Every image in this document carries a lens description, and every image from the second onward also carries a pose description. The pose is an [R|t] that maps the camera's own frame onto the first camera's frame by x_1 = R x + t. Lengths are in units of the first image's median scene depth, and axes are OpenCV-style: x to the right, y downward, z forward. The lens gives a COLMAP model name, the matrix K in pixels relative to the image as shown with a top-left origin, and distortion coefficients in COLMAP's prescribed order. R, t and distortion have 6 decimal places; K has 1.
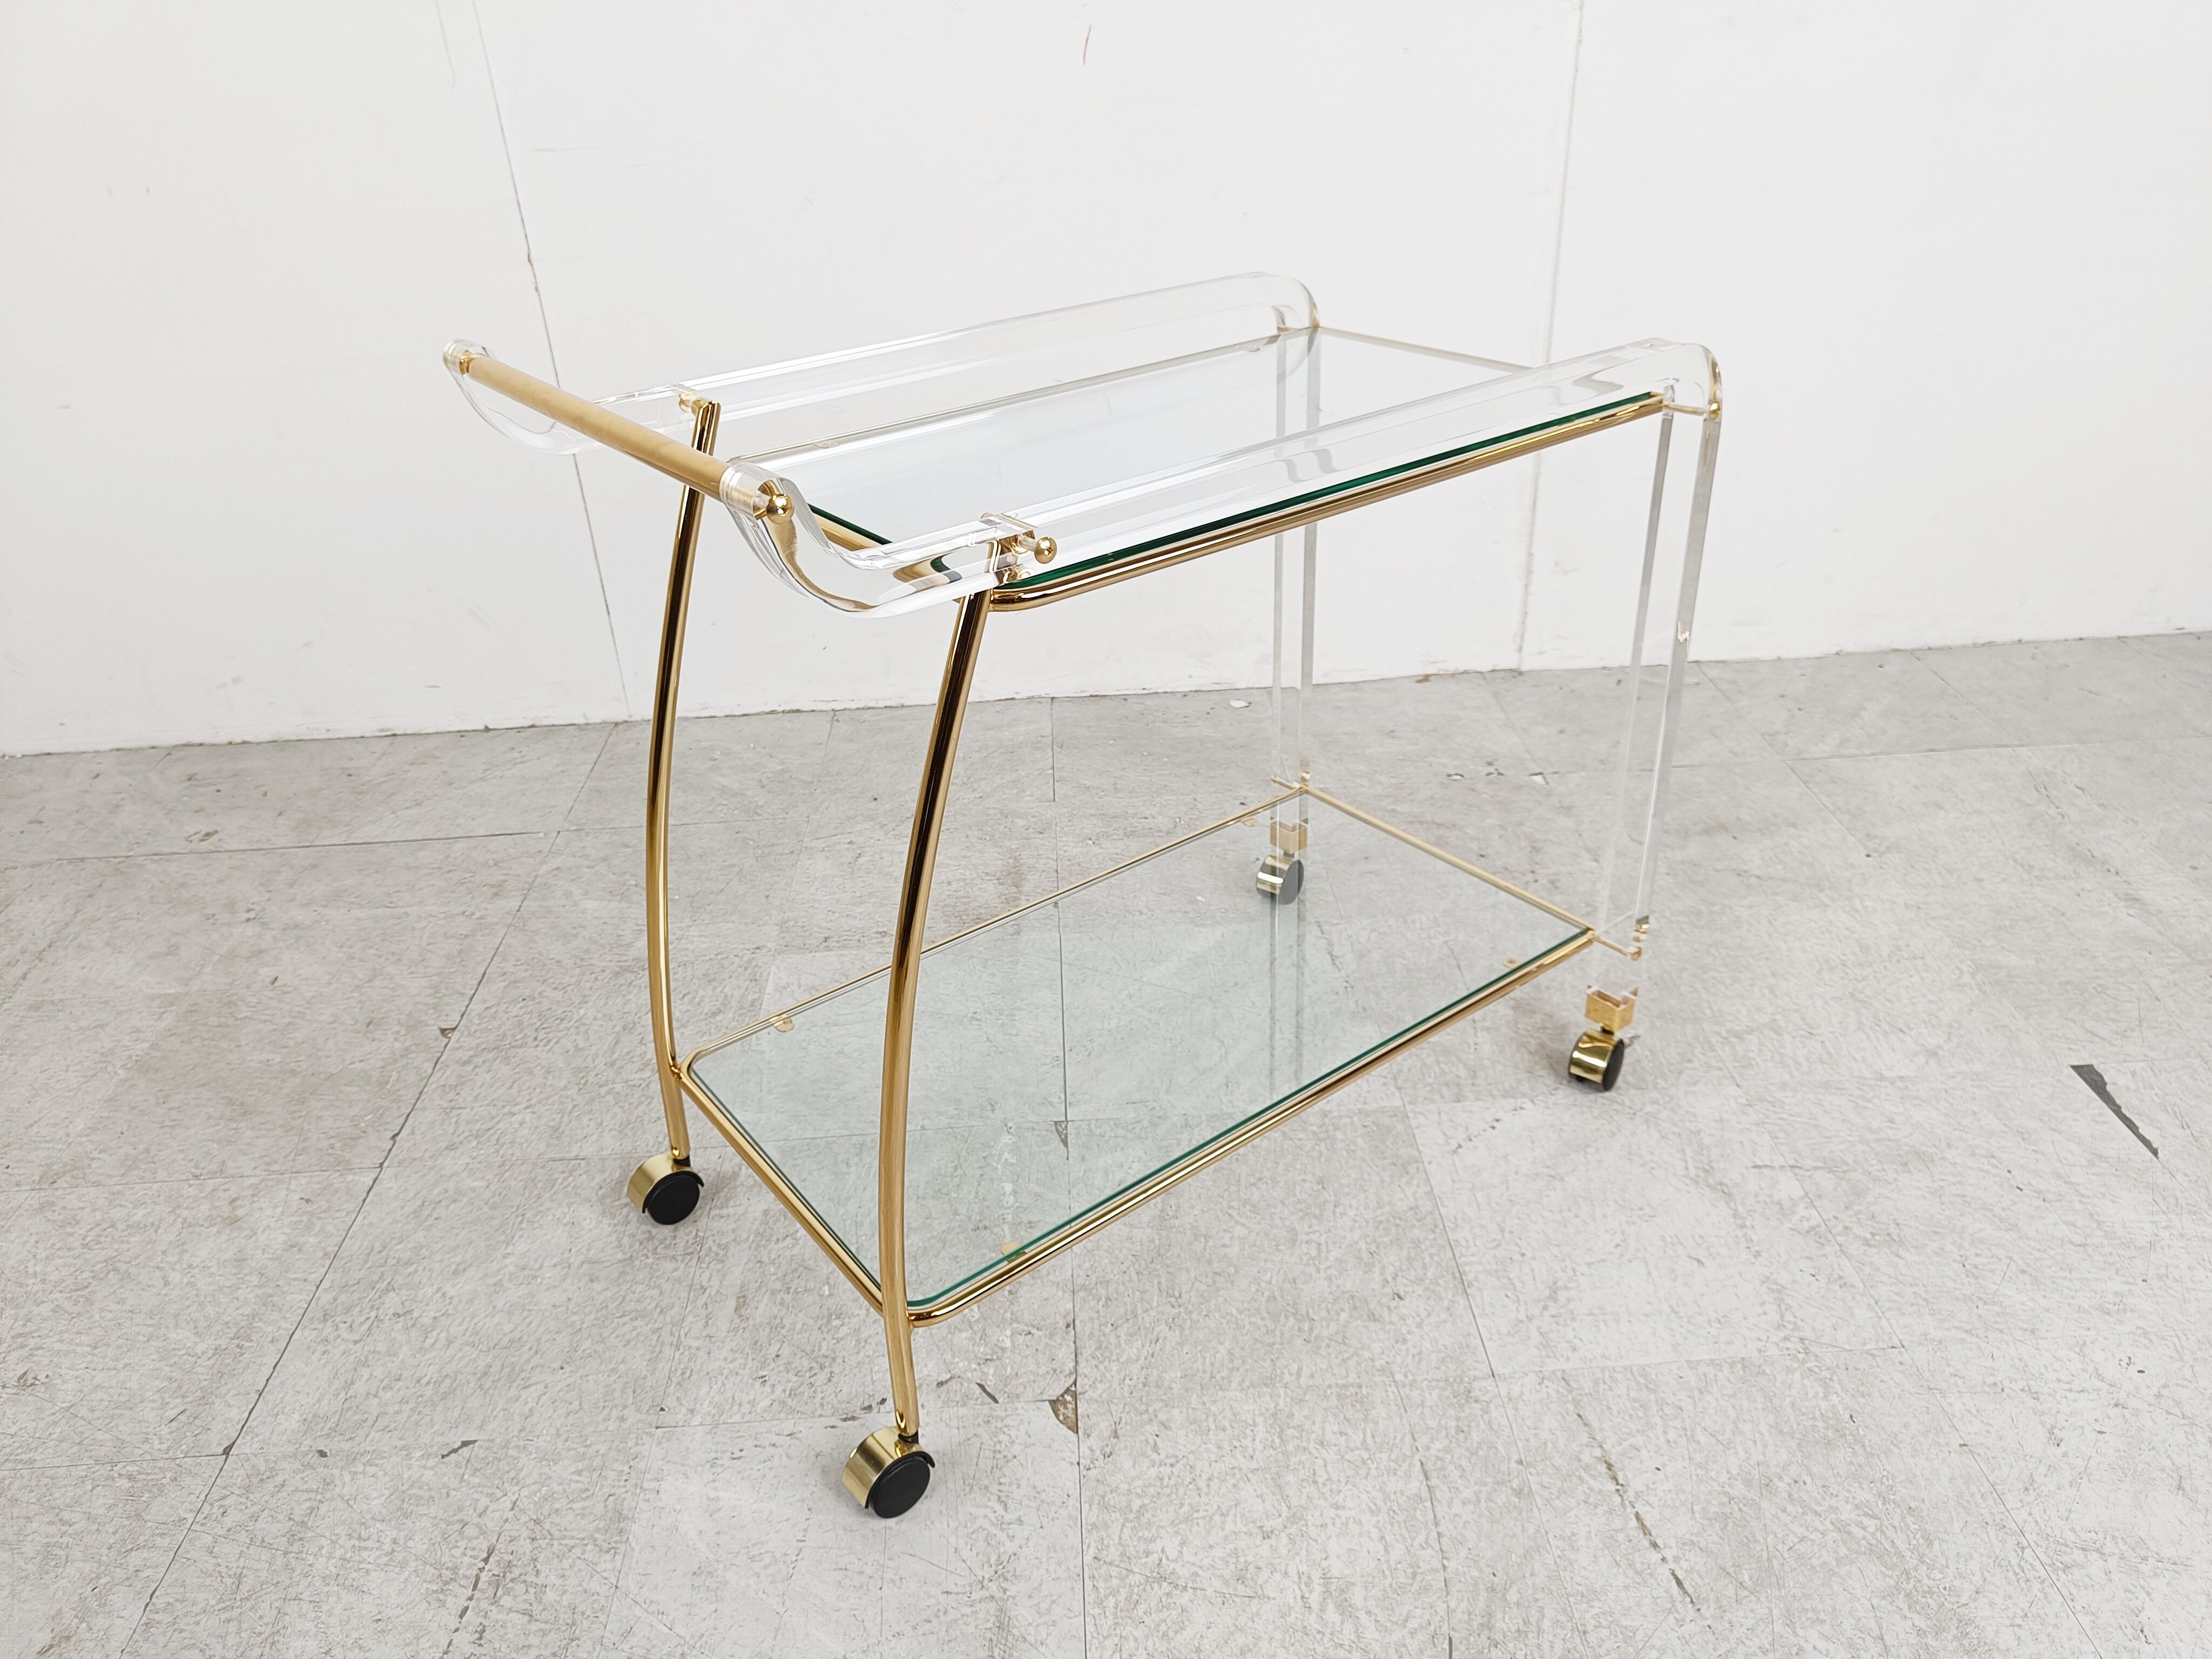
lens RADIAL K [[1570.4, 0, 1128.6], [0, 1570.4, 867.8], [0, 0, 1]] dist [0.005426, 0.003162]
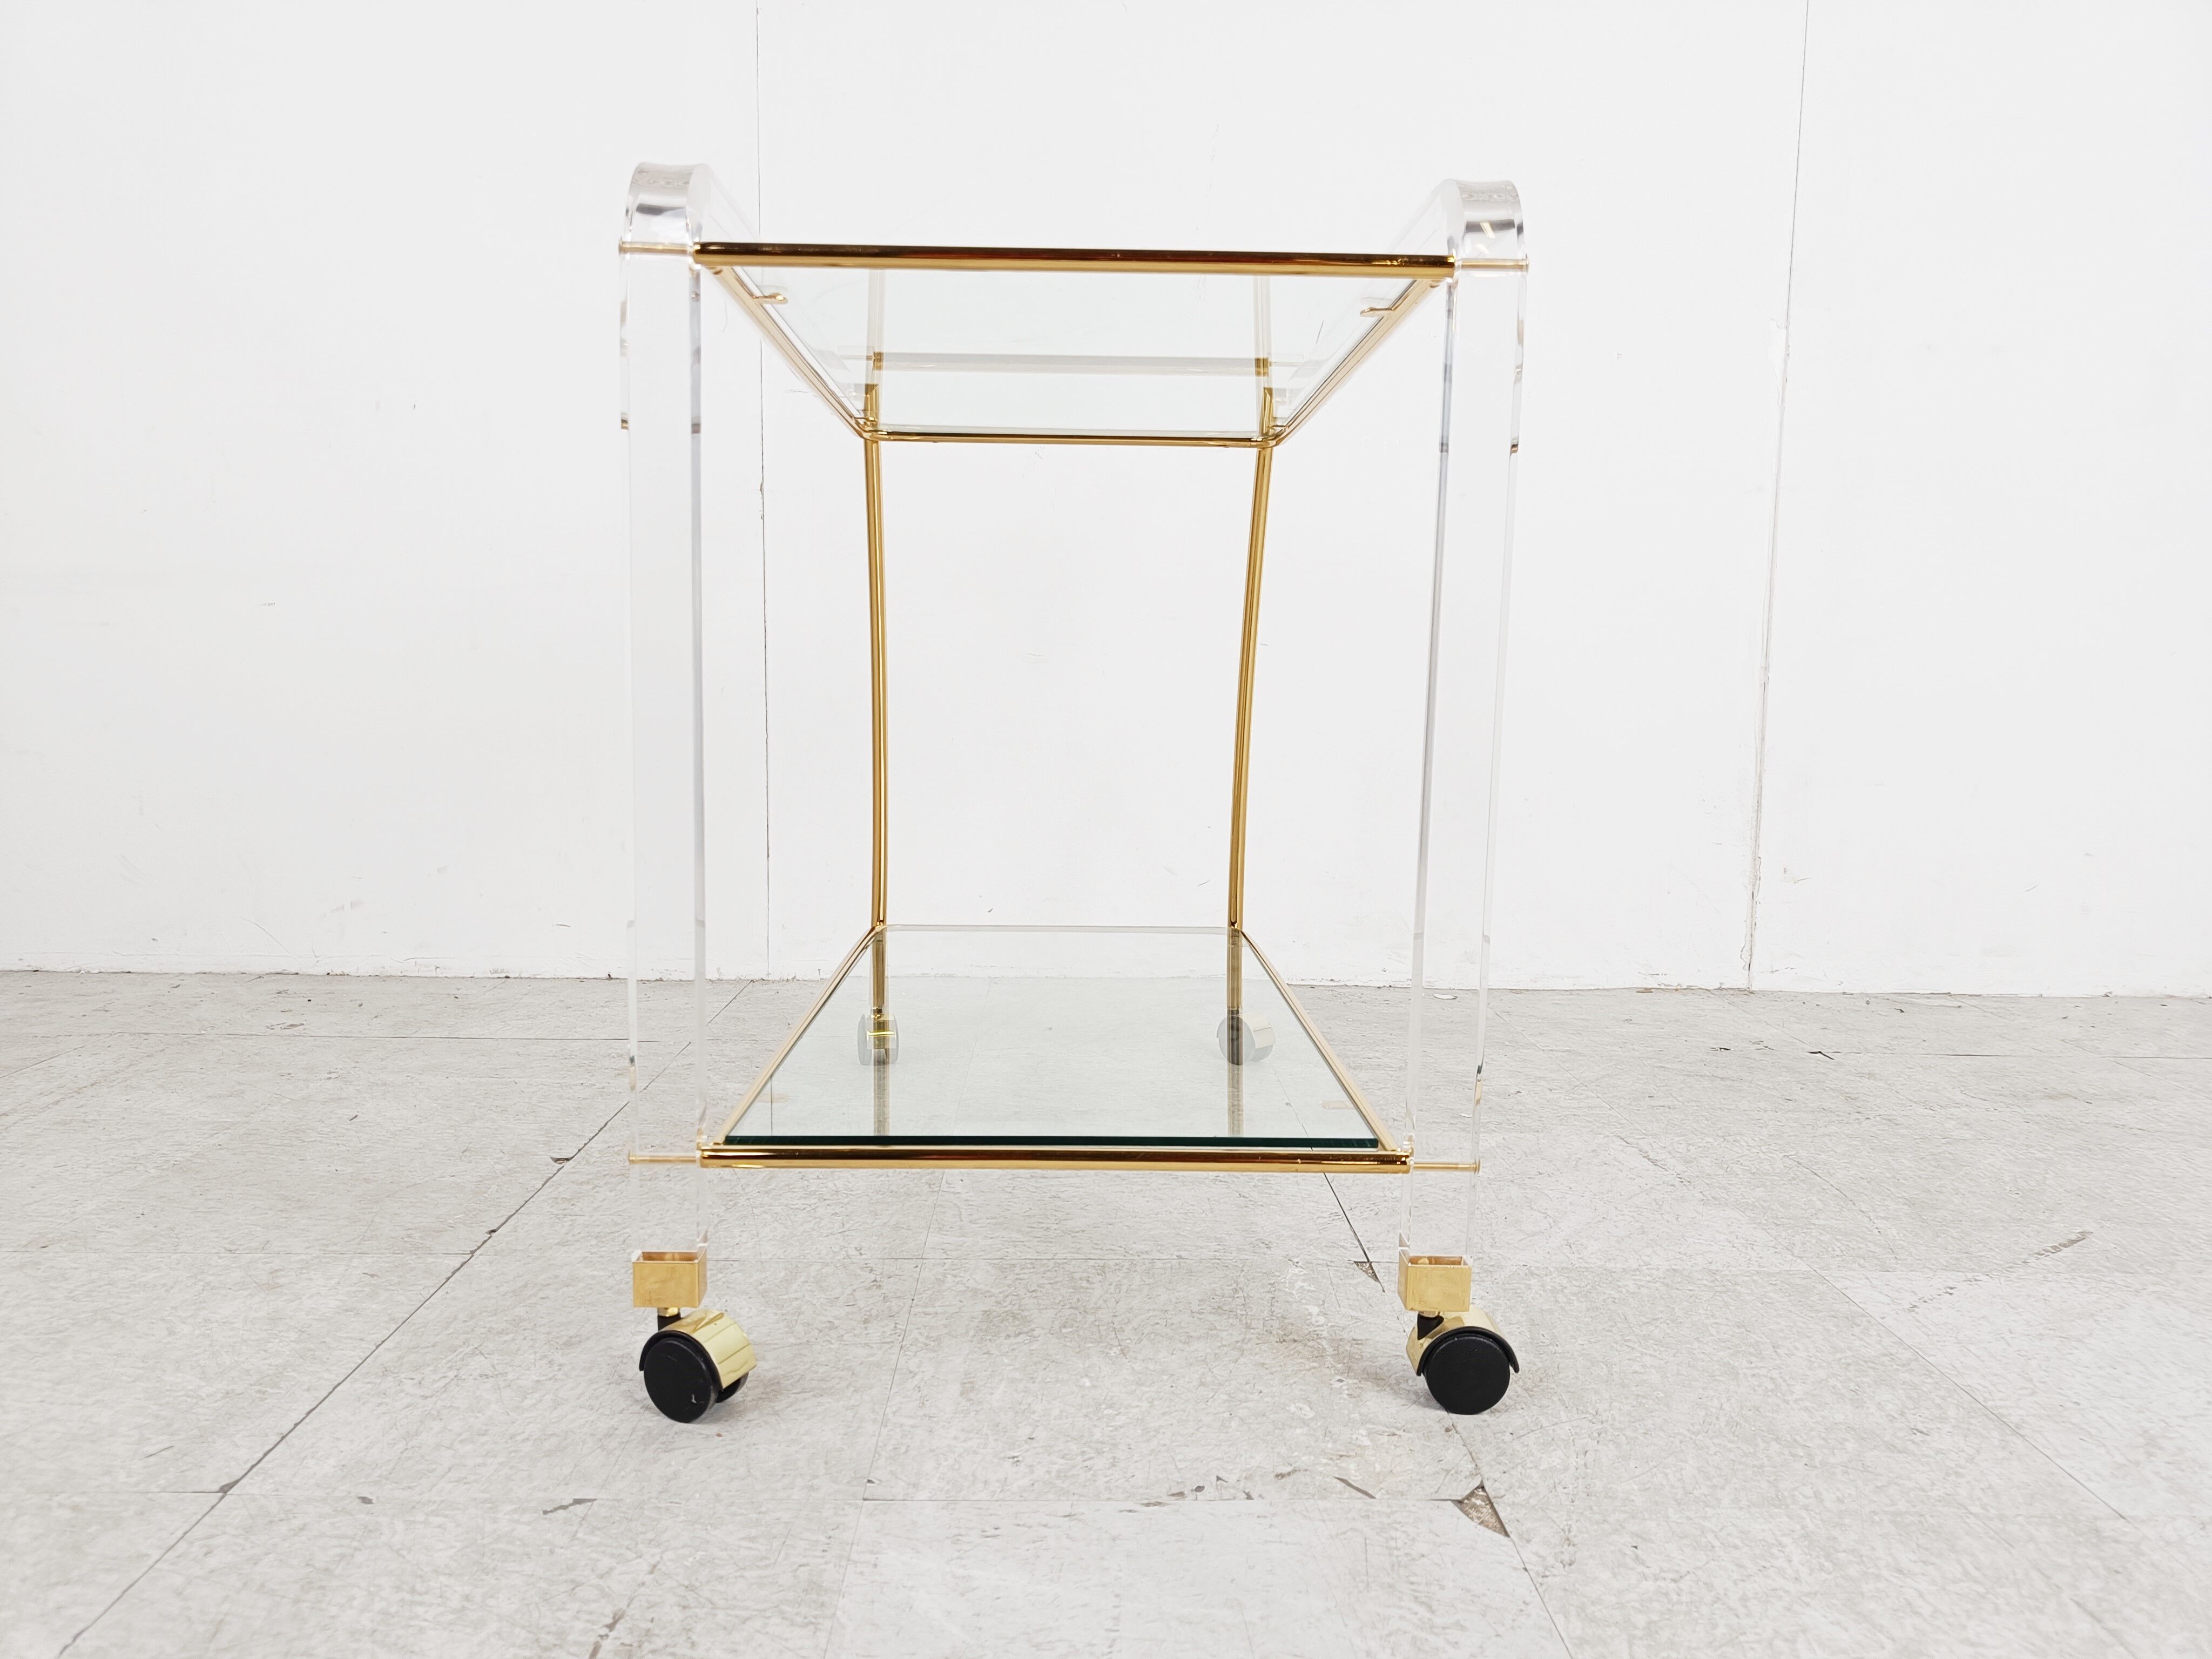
lens RADIAL K [[1566.3, 0, 1101.1], [0, 1566.3, 836.6], [0, 0, 1]] dist [0.008391, 0.001413]
pose [[0.998065, 0.053267, -0.032091, -0.170695], [-0.061754, 0.909747, -0.410544, 0.323749], [0.007326, 0.411731, 0.911276, 0.246246]]
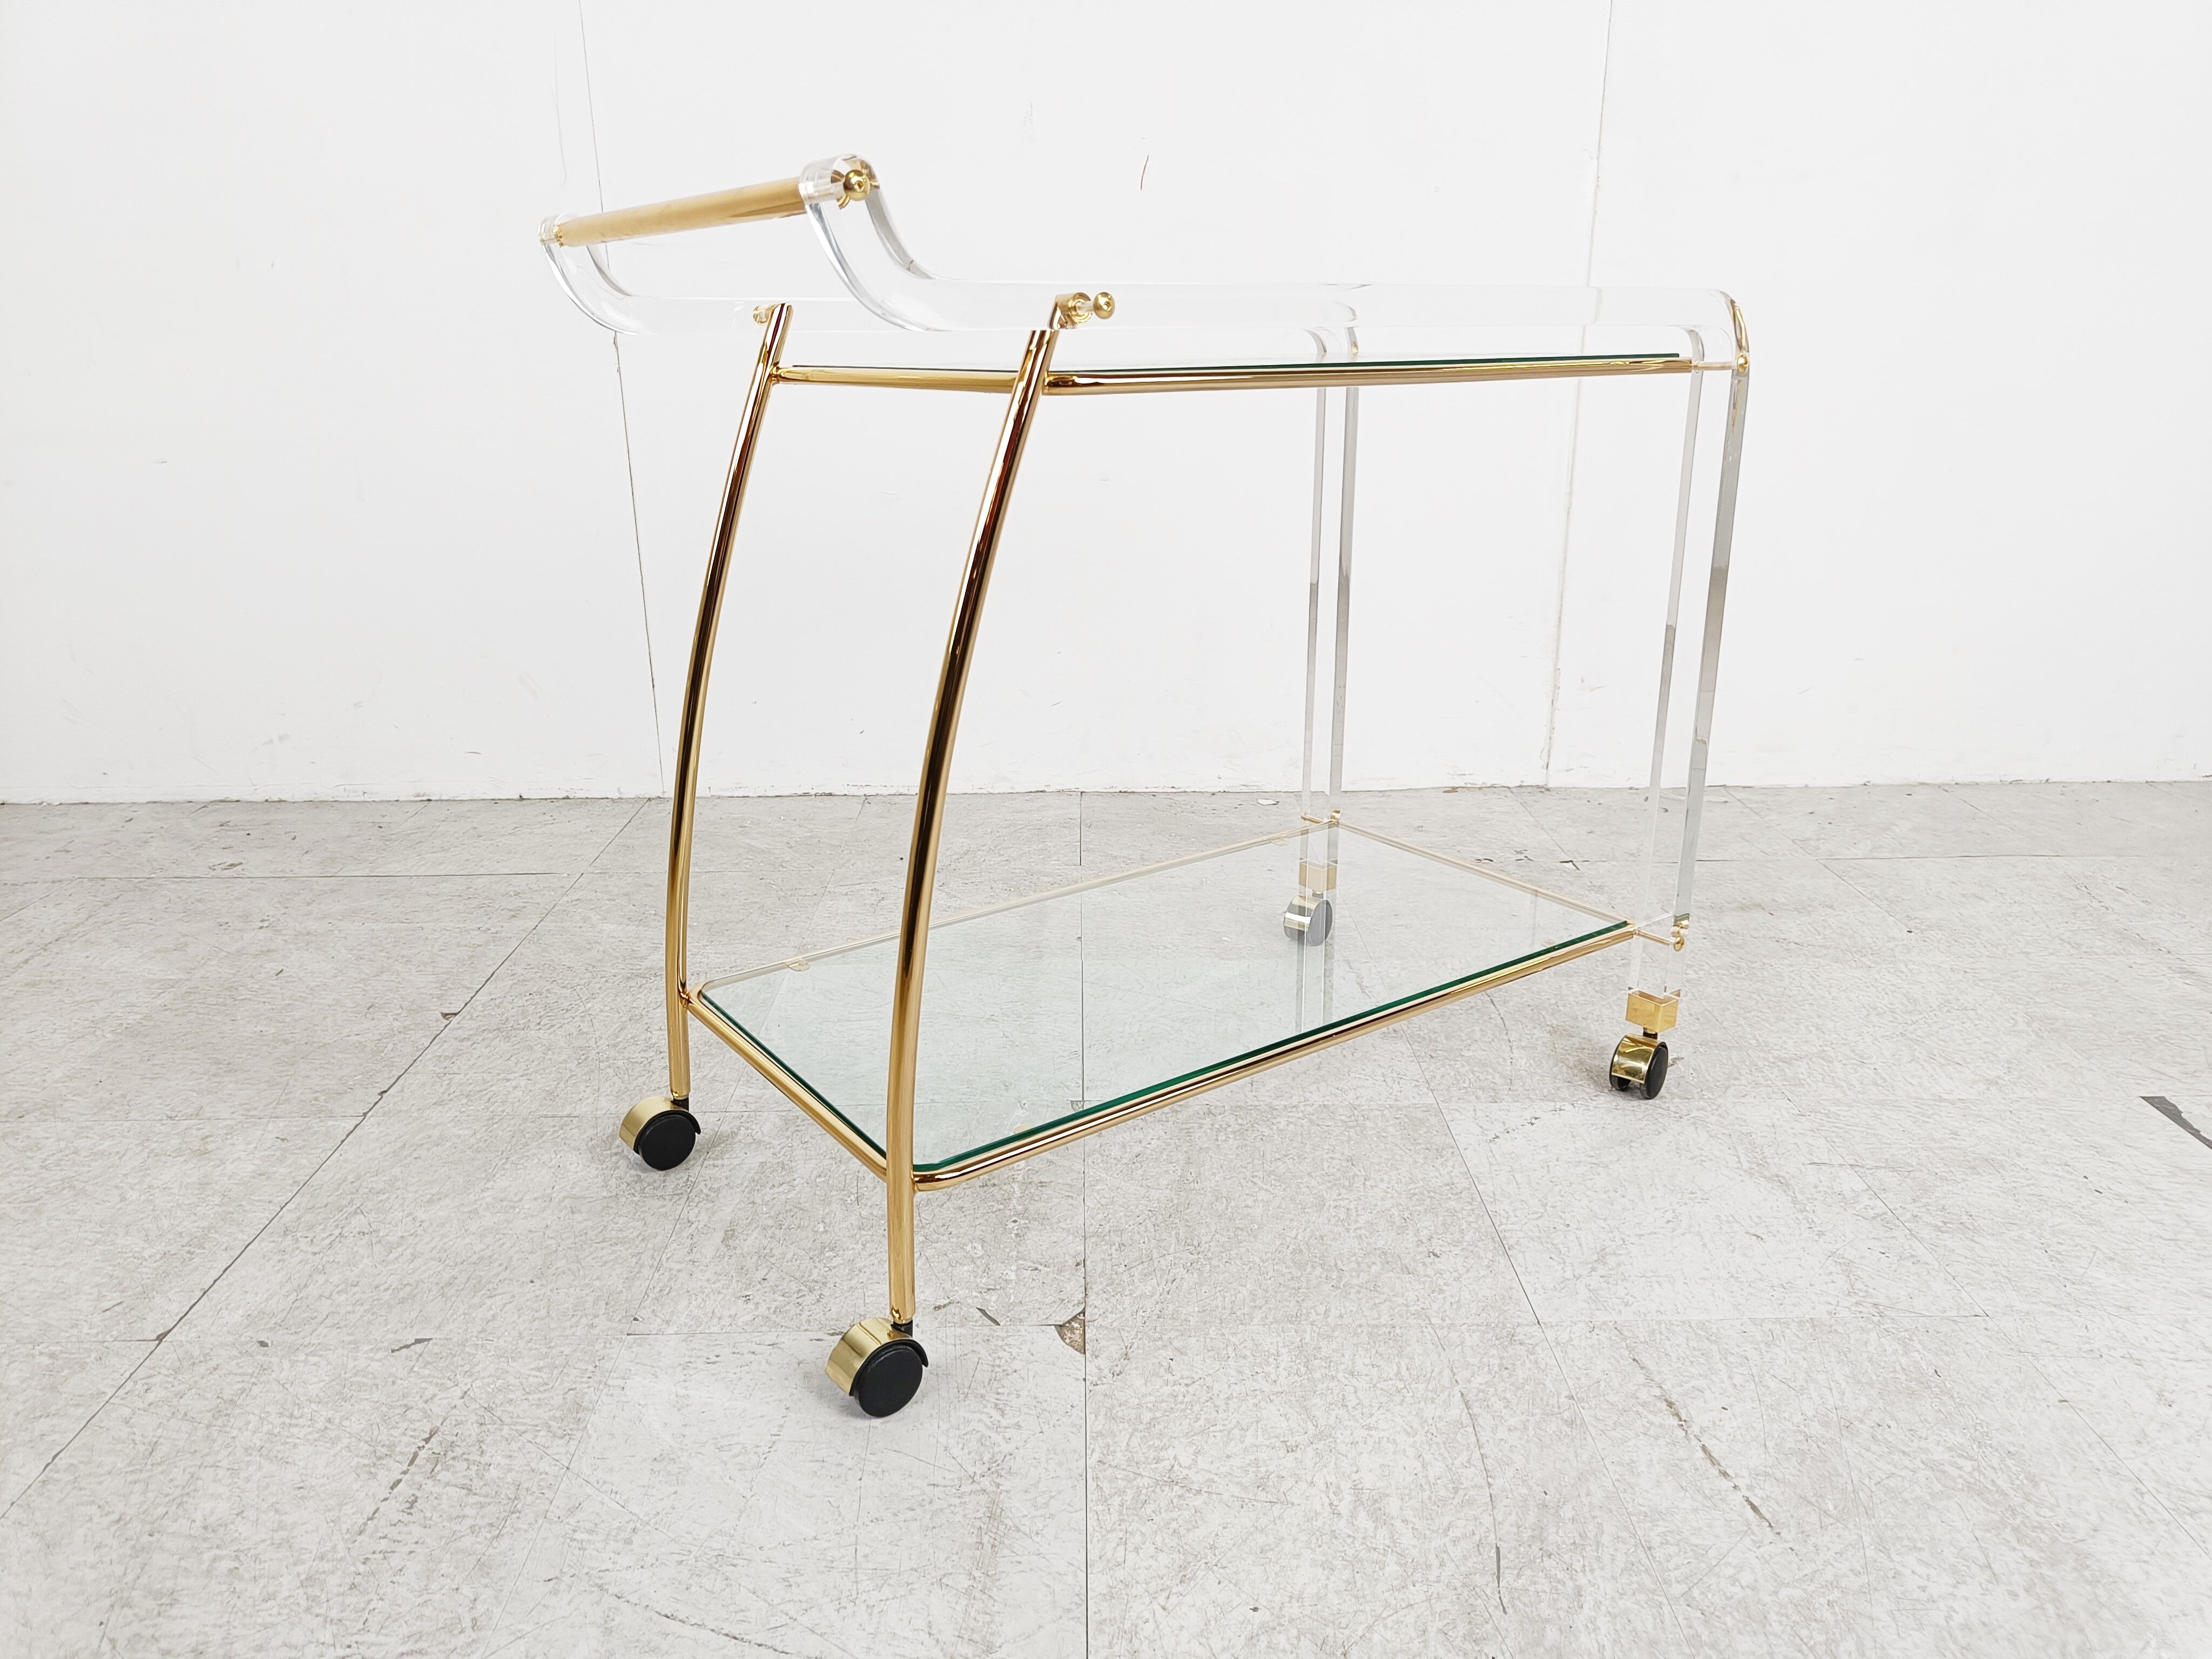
lens RADIAL K [[1566.3, 0, 1127.5], [0, 1566.3, 849.3], [0, 0, 1]] dist [0.008391, 0.001413]
pose [[0.999087, 0.039889, -0.015291, -0.004617], [-0.042161, 0.978394, -0.202404, 0.221983], [0.006887, 0.202864, 0.979183, 0.040281]]
